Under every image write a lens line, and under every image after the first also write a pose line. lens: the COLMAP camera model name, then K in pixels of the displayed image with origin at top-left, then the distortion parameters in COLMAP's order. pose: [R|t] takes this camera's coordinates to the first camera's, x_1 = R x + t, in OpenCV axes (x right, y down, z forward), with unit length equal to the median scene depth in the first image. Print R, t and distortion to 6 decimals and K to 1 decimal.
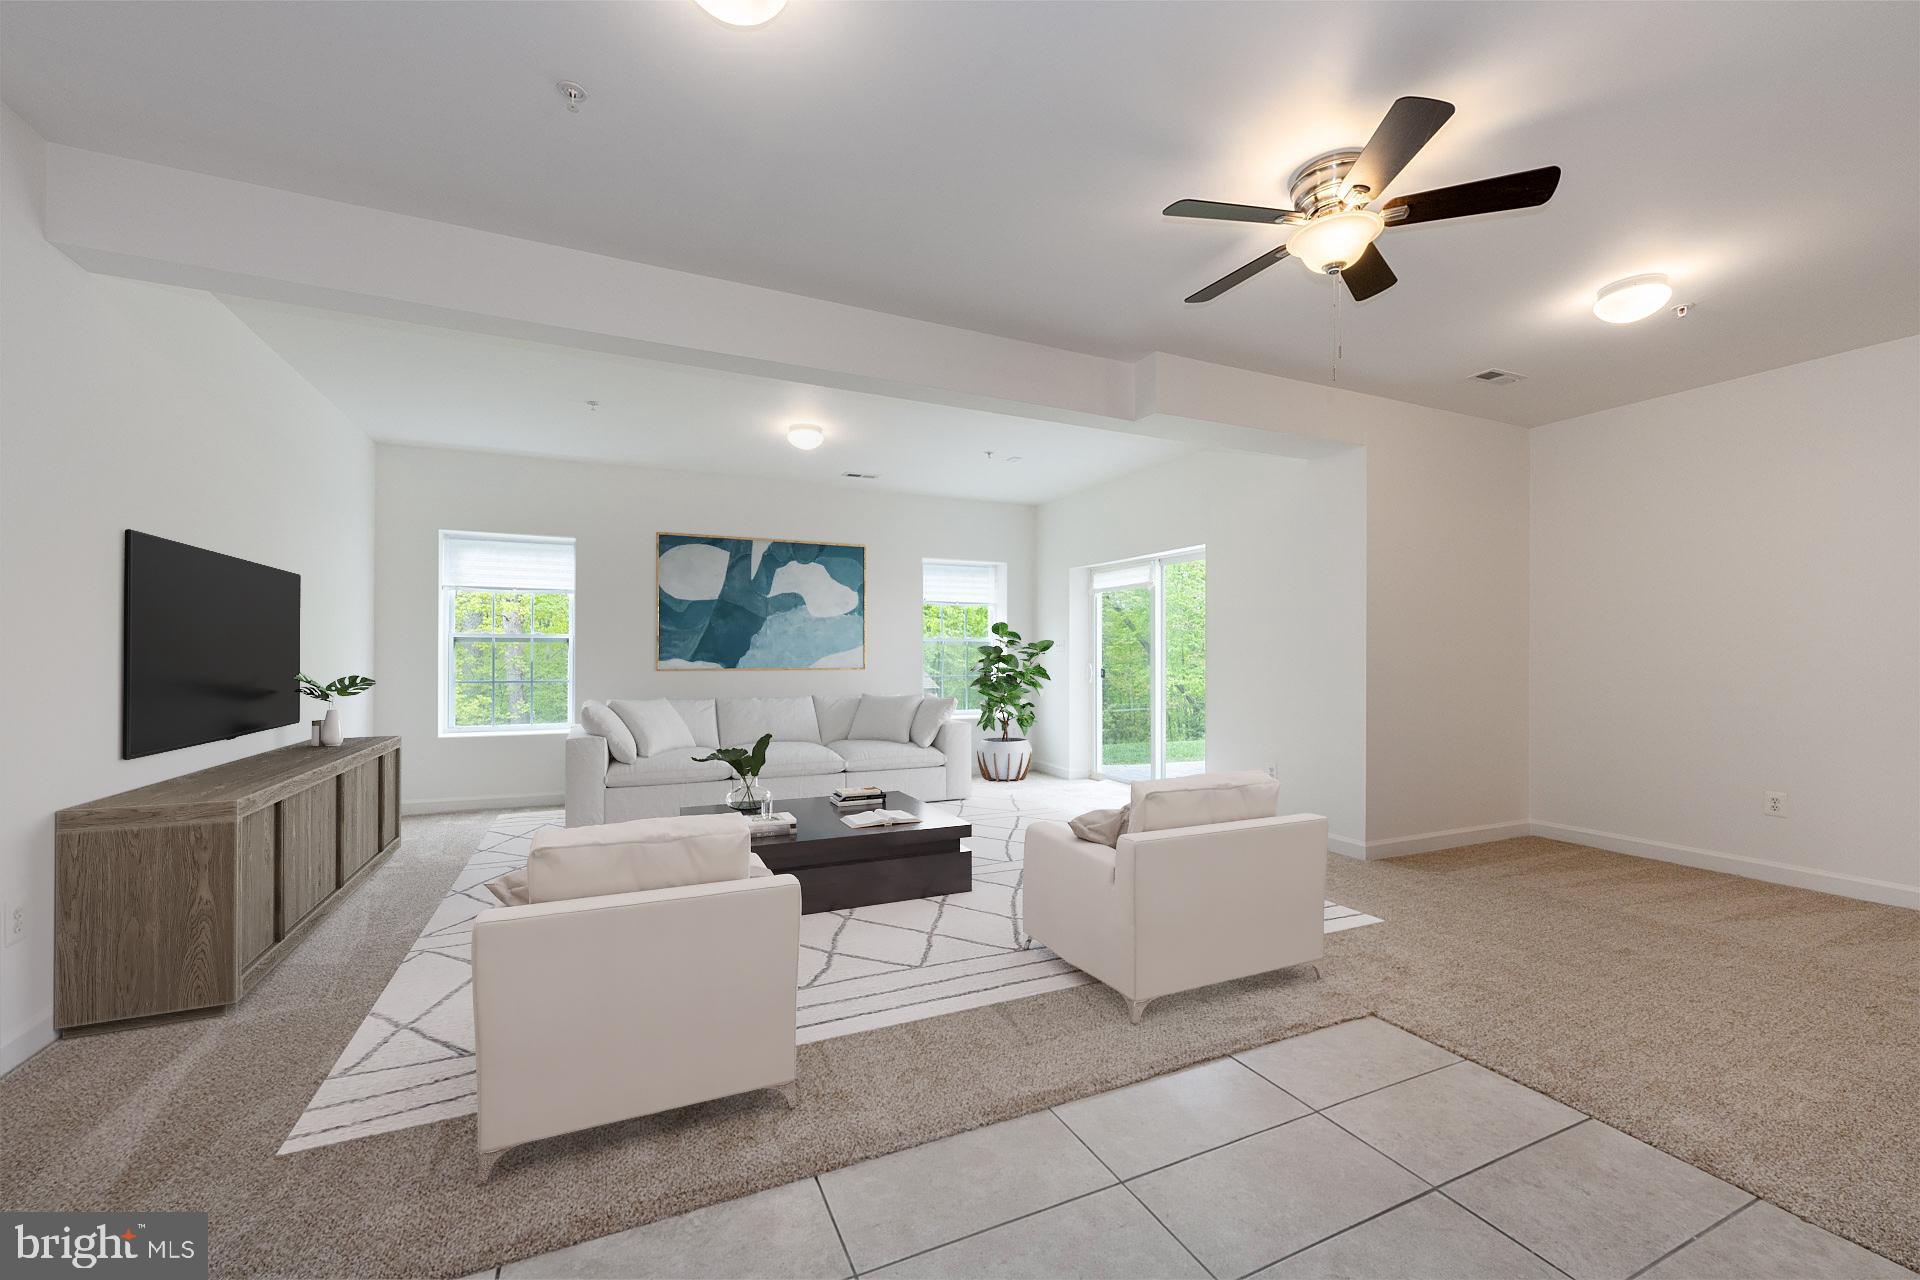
lens RADIAL K [[757.8, 0, 959.0], [0, 757.8, 650.6], [0, 0, 1]] dist [-0.001863, -0.000203]
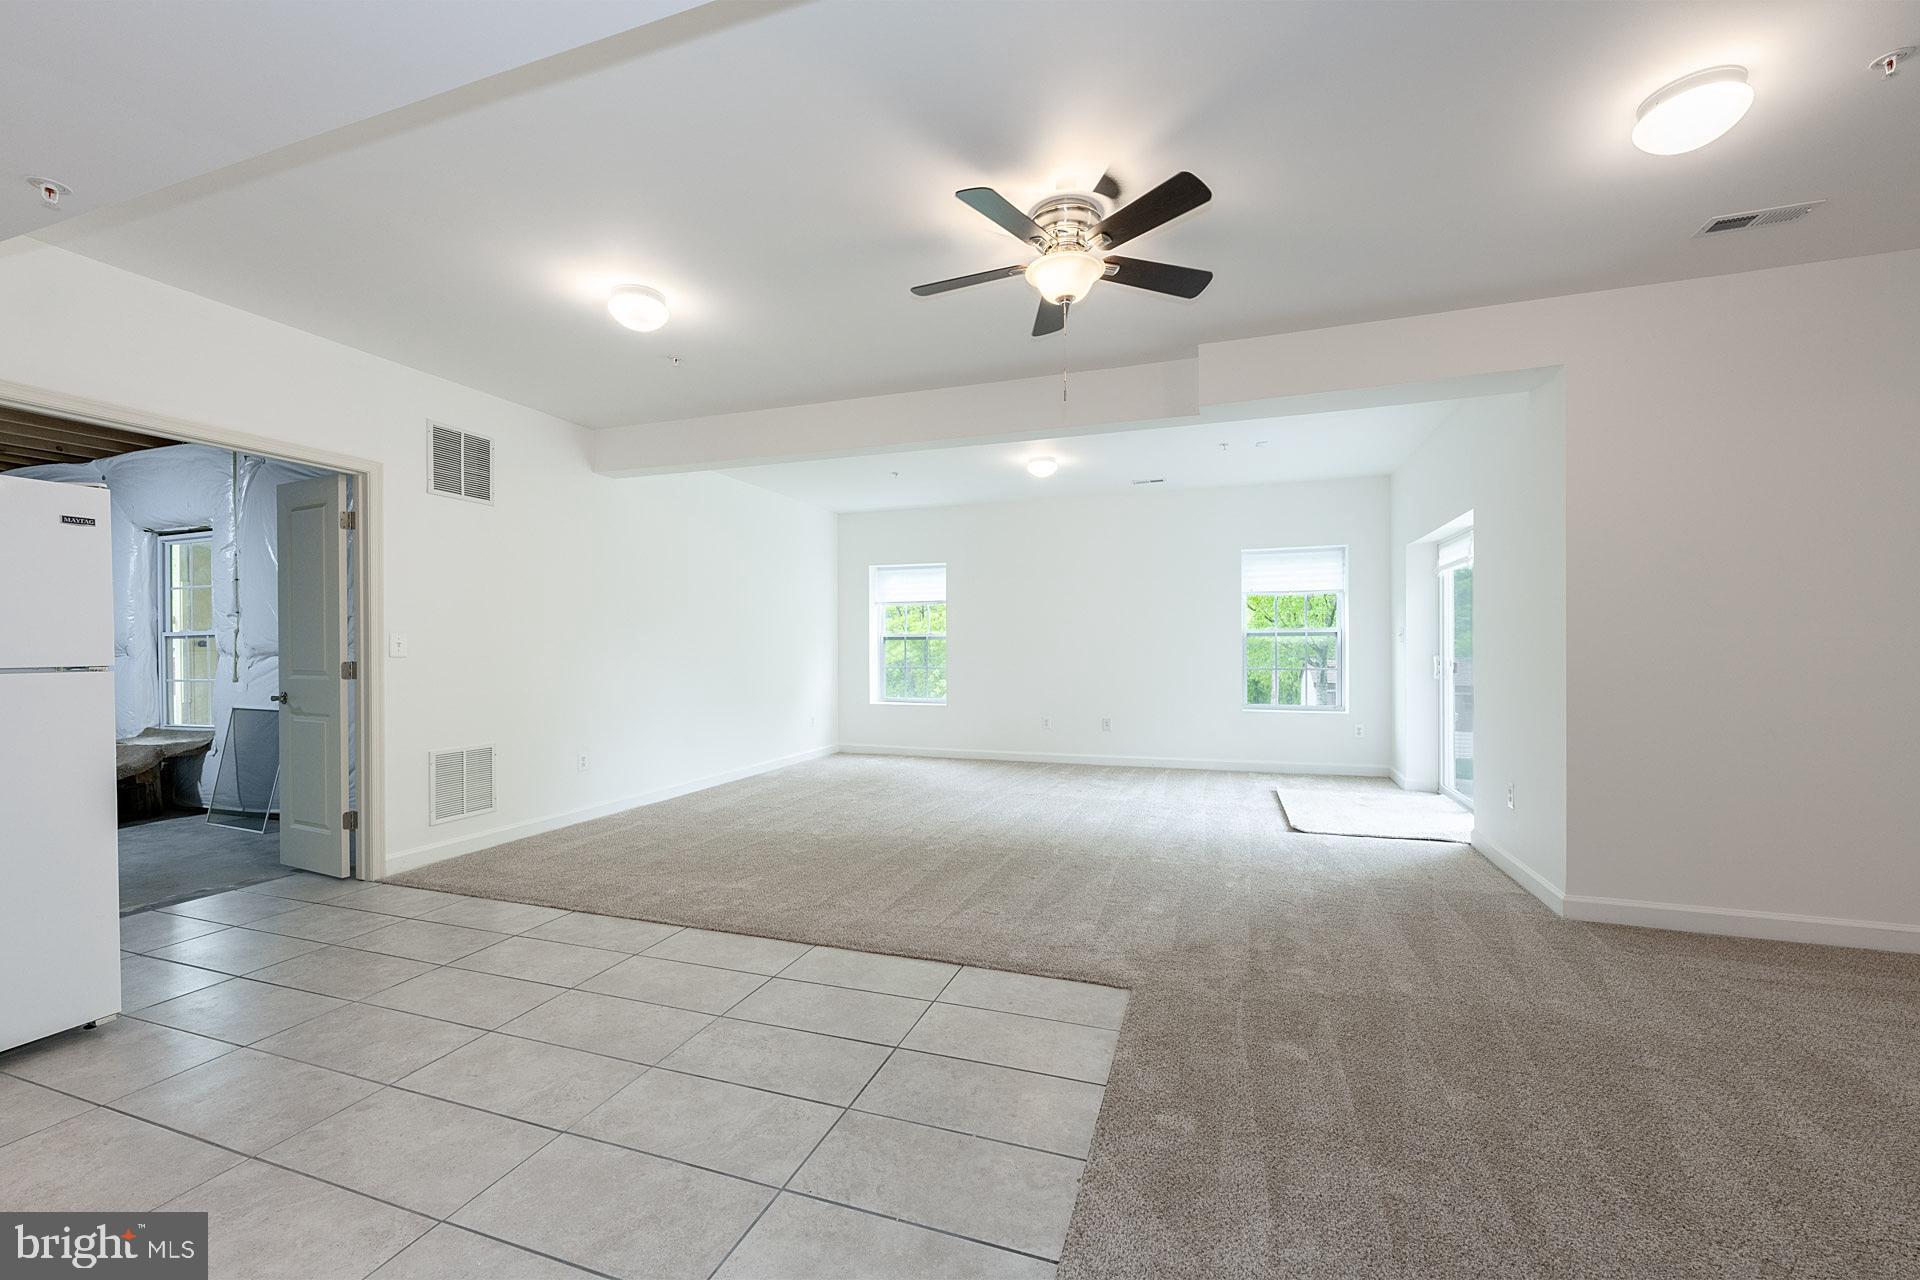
lens RADIAL K [[757.8, 0, 969.7], [0, 757.8, 644.3], [0, 0, 1]] dist [-0.001863, -0.000203]
pose [[0.724107, -0.007976, -0.689642, 0.551962], [0.009234, 0.999956, -0.001869, 0.001907], [0.689626, -0.005015, 0.724148, 0.043809]]
